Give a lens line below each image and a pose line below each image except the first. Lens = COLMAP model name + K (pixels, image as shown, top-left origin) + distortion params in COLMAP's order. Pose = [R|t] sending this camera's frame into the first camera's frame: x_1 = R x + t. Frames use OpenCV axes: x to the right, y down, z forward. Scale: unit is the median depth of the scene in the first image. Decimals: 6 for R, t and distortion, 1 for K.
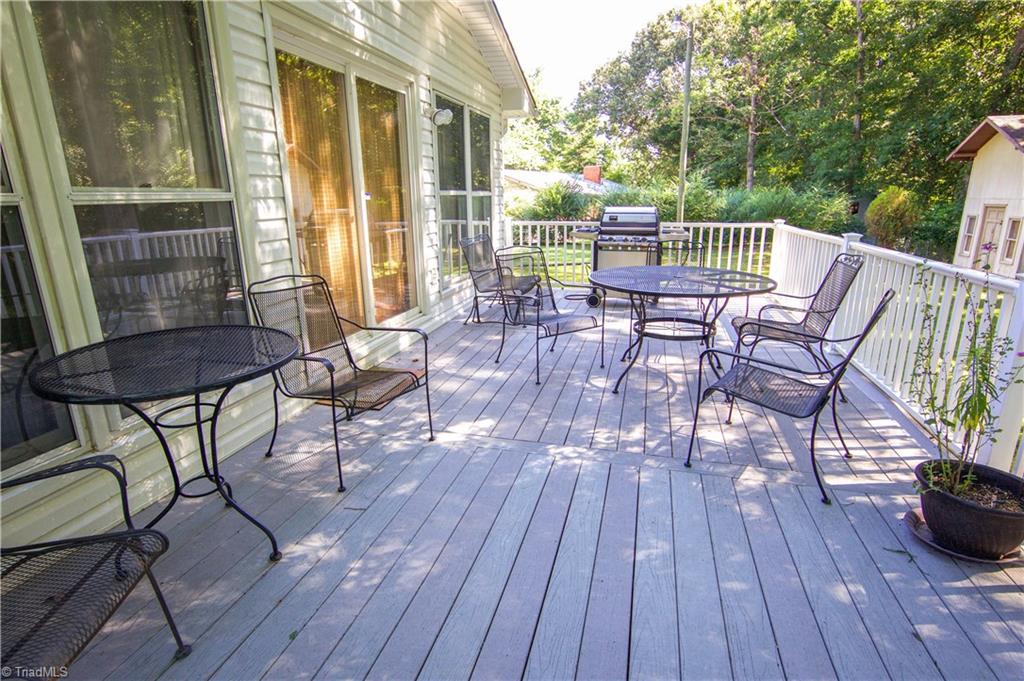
lens RADIAL K [[529.9, 0, 512.0], [0, 529.9, 340.5], [0, 0, 1]] dist [0.004507, 0.001997]
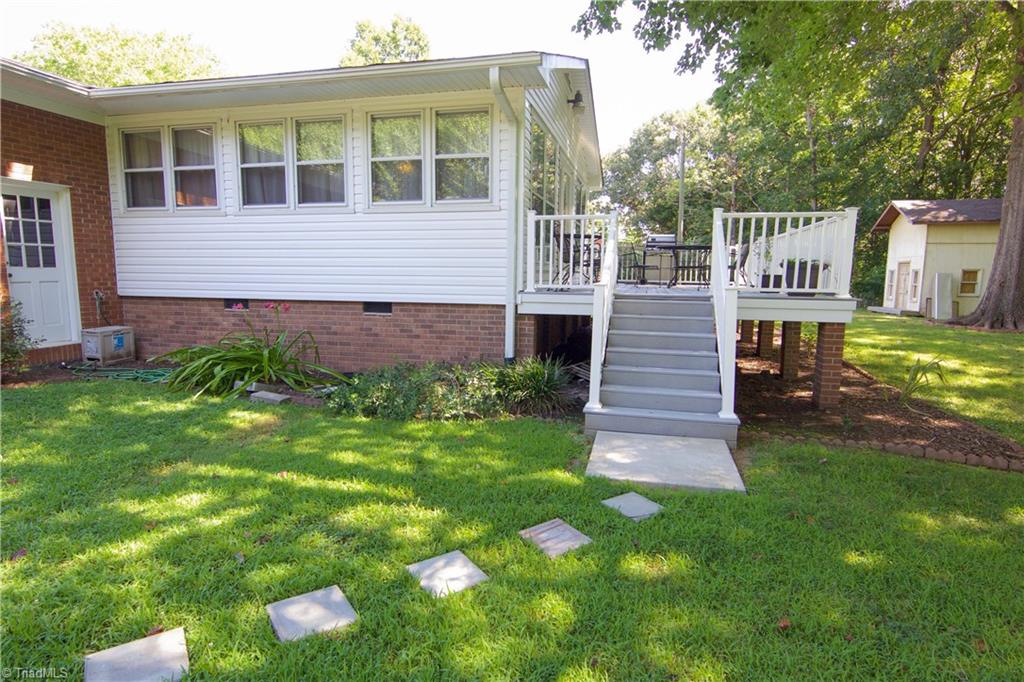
lens RADIAL K [[529.9, 0, 512.0], [0, 529.9, 341.0], [0, 0, 1]] dist [0.004507, 0.001997]
pose [[0.999790, 0.018431, 0.008961, -0.058501], [-0.017060, 0.990783, -0.134383, 0.070513], [-0.011355, 0.134202, 0.990889, -0.153675]]
